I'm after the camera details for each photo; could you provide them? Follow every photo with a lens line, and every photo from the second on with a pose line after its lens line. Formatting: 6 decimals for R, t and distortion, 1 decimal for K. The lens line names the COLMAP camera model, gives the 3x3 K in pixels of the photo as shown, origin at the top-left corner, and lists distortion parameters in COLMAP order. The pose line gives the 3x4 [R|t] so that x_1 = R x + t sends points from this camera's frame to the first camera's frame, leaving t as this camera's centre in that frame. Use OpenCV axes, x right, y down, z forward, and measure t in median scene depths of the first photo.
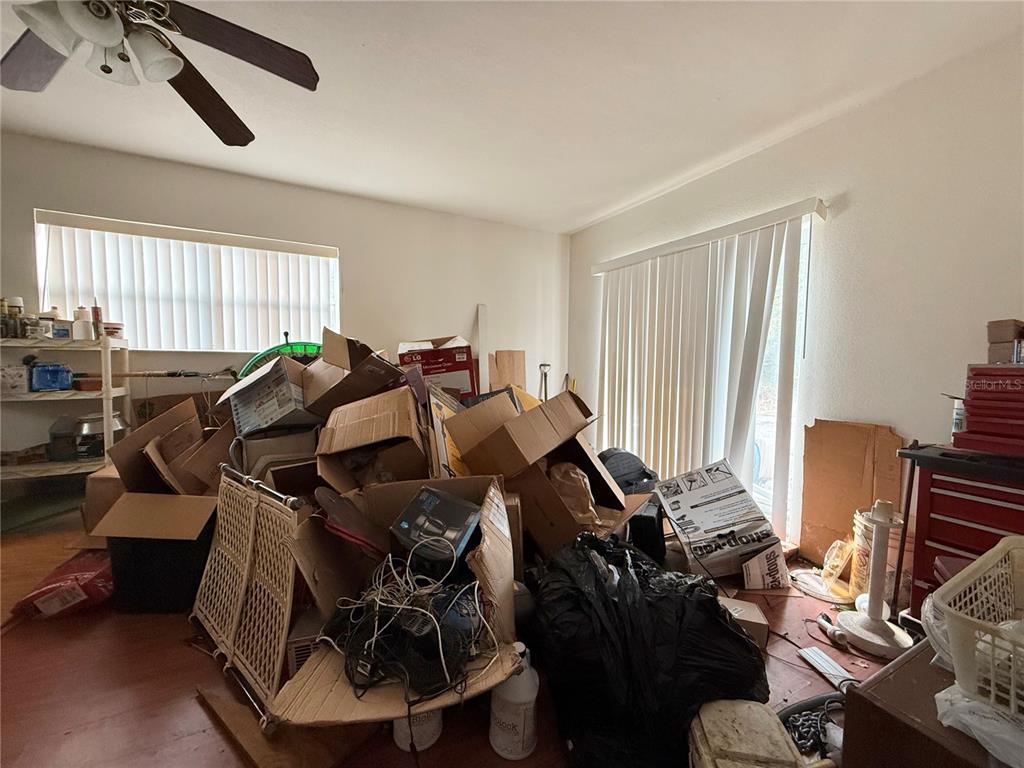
lens RADIAL K [[406.9, 0, 509.8], [0, 406.9, 383.8], [0, 0, 1]] dist [-0.001430, -0.000360]
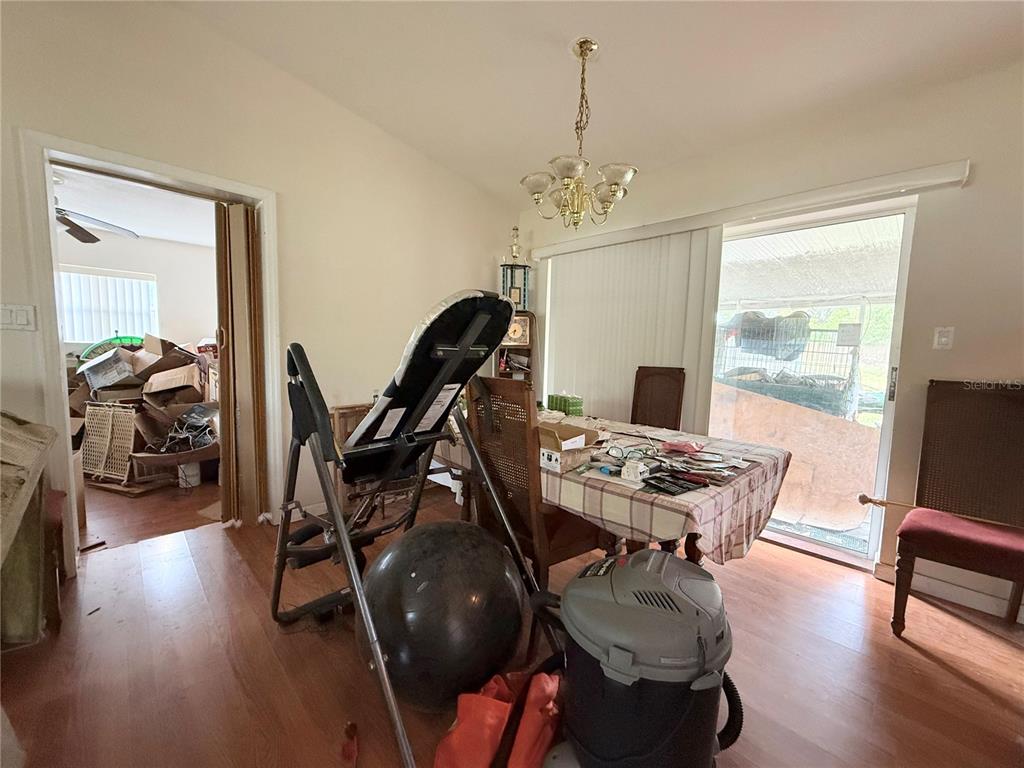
lens RADIAL K [[406.9, 0, 509.8], [0, 406.9, 383.8], [0, 0, 1]] dist [-0.001430, -0.000360]
pose [[0.956988, -0.011839, 0.289885, 0.628769], [0.001532, 0.999359, 0.035756, 0.033970], [-0.290123, -0.033773, 0.956393, -1.337365]]
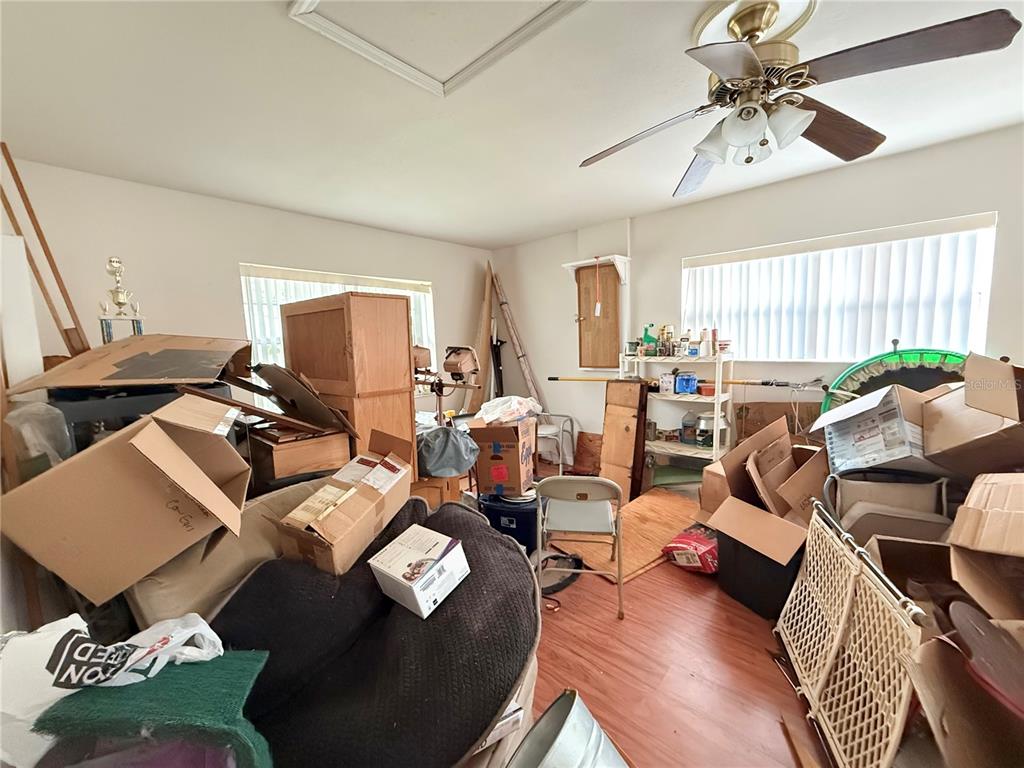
lens RADIAL K [[406.9, 0, 509.8], [0, 406.9, 383.8], [0, 0, 1]] dist [-0.001430, -0.000360]
pose [[0.338295, 0.085313, -0.937165, -0.049869], [-0.019253, 0.996301, 0.083746, -0.132975], [0.940843, -0.010287, 0.338686, -0.025223]]
